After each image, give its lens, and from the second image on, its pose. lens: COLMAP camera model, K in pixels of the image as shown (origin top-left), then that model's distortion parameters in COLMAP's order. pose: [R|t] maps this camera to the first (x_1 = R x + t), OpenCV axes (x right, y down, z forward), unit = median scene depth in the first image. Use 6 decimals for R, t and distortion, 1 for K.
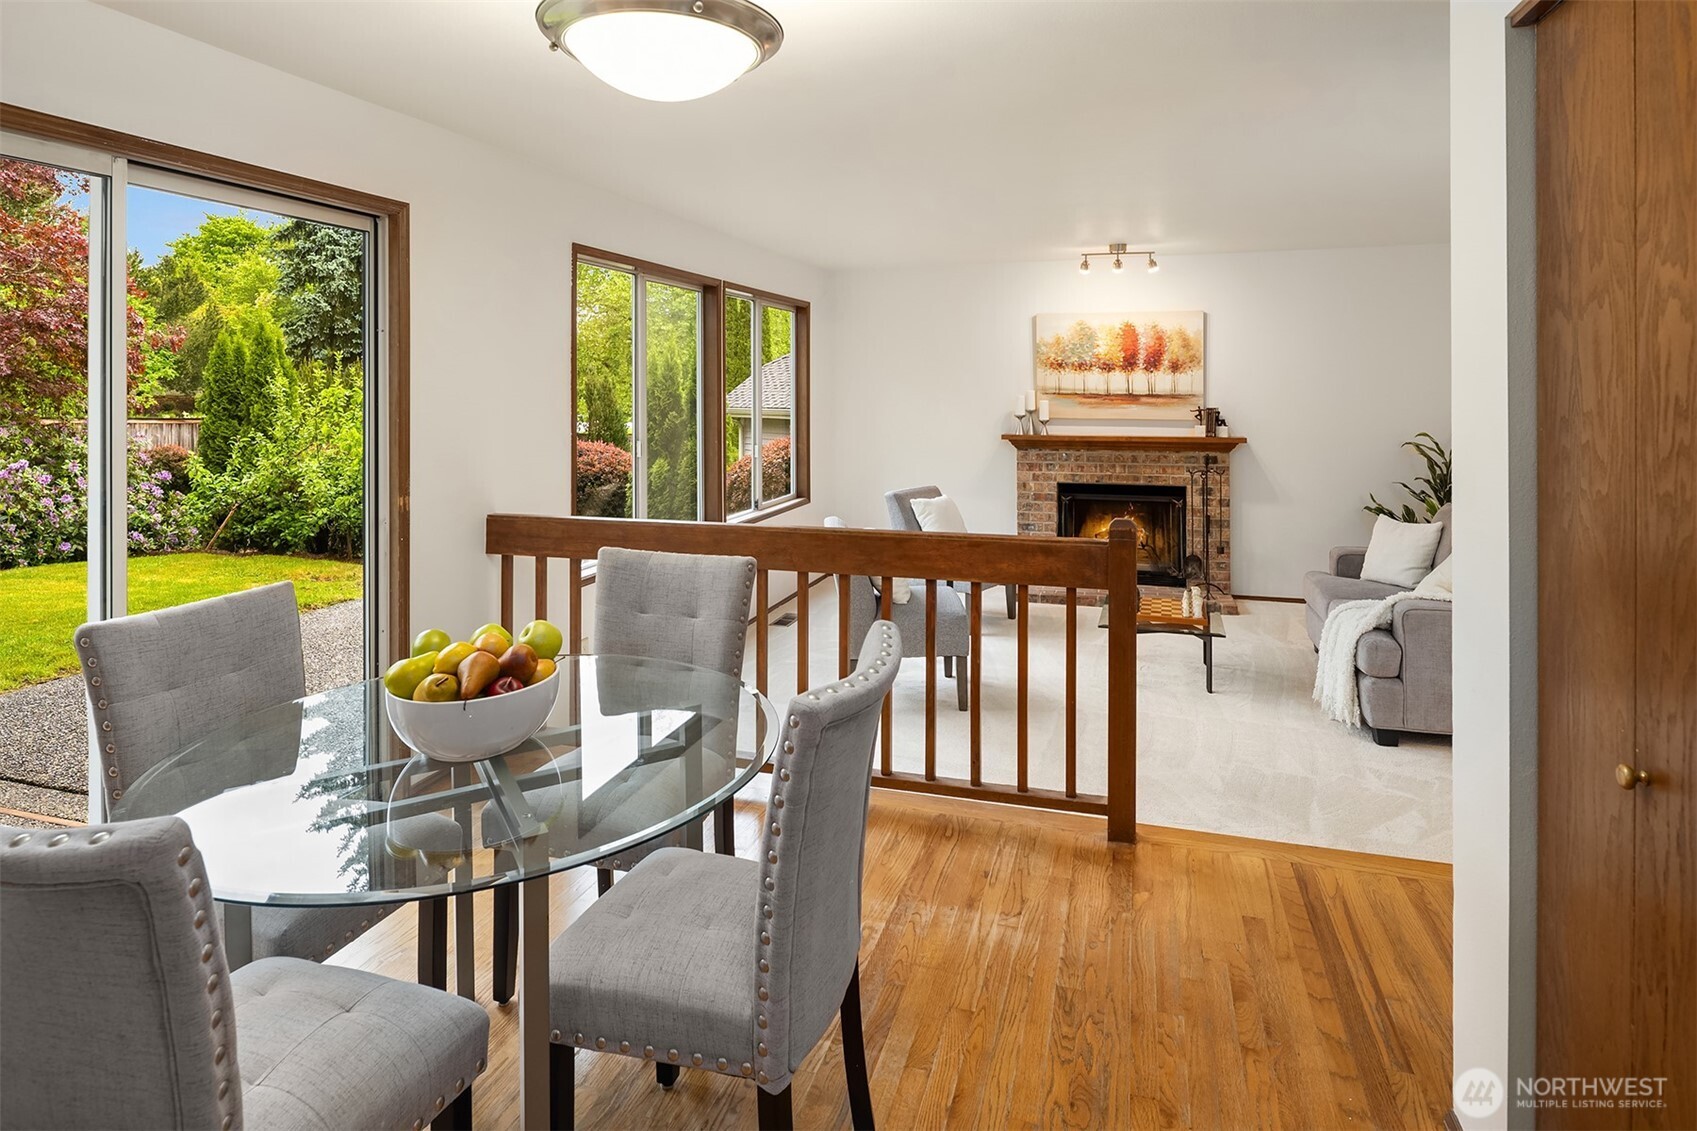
lens RADIAL K [[940.2, 0, 841.7], [0, 940.2, 386.9], [0, 0, 1]] dist [0.005226, -0.009123]
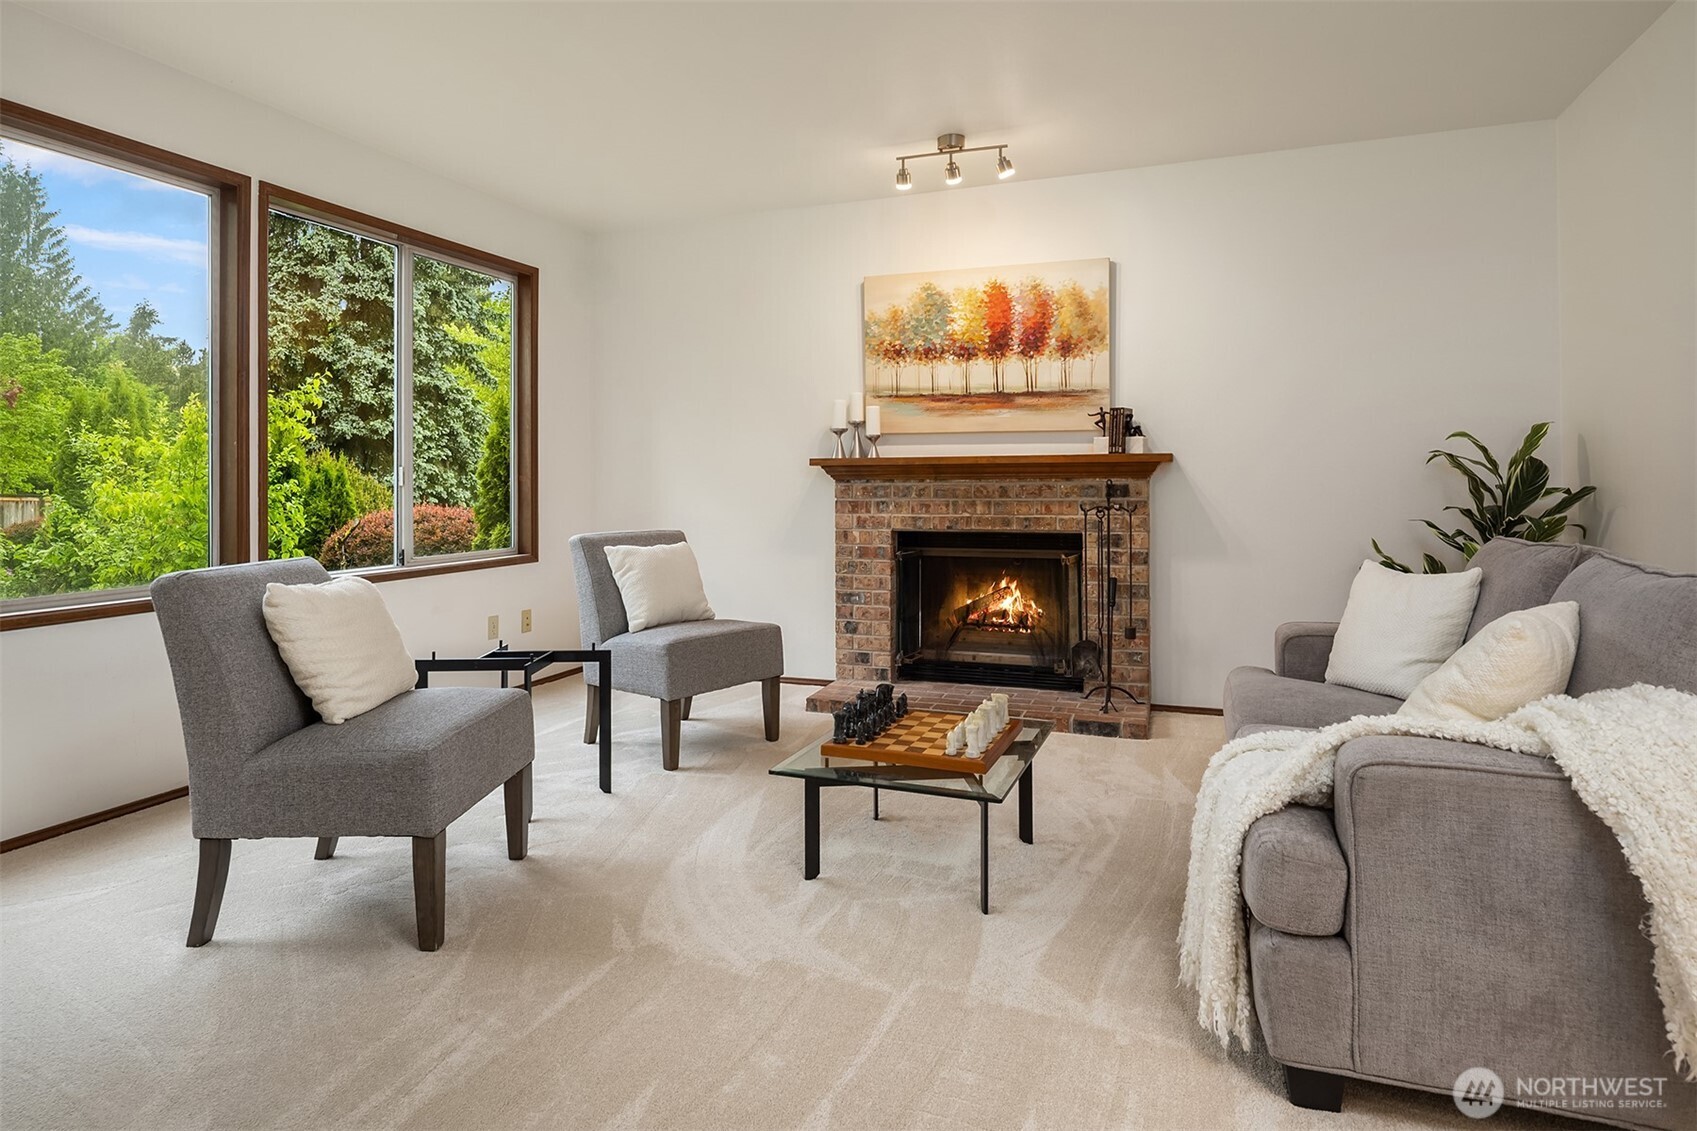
lens RADIAL K [[940.2, 0, 842.0], [0, 940.2, 482.2], [0, 0, 1]] dist [0.005226, -0.009123]
pose [[0.998238, -0.002425, -0.059292, 0.240140], [0.002330, 0.999996, -0.001666, 0.071227], [0.059296, 0.001525, 0.998239, 0.351911]]
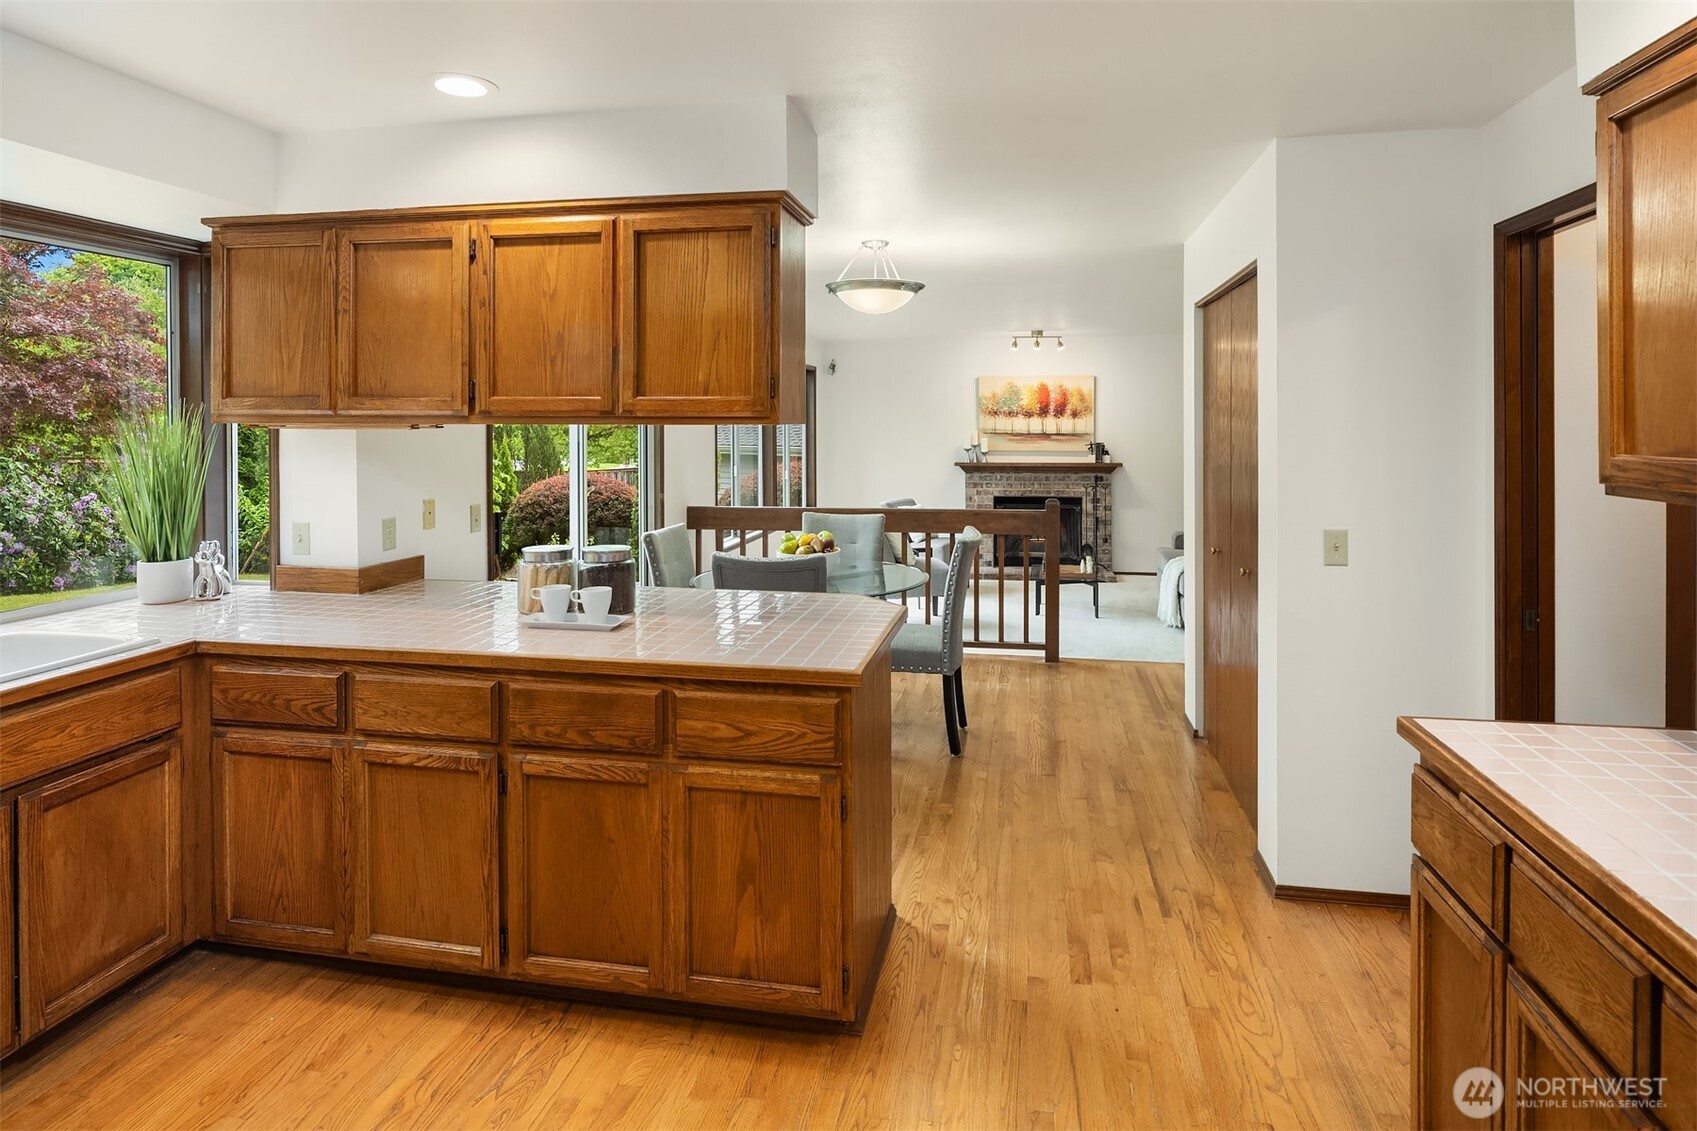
lens RADIAL K [[940.2, 0, 846.4], [0, 940.2, 427.2], [0, 0, 1]] dist [0.005226, -0.009123]
pose [[0.994200, -0.001935, 0.107529, -0.145981], [0.001629, 0.999994, 0.002936, -0.006399], [-0.107534, -0.002744, 0.994198, -0.387918]]
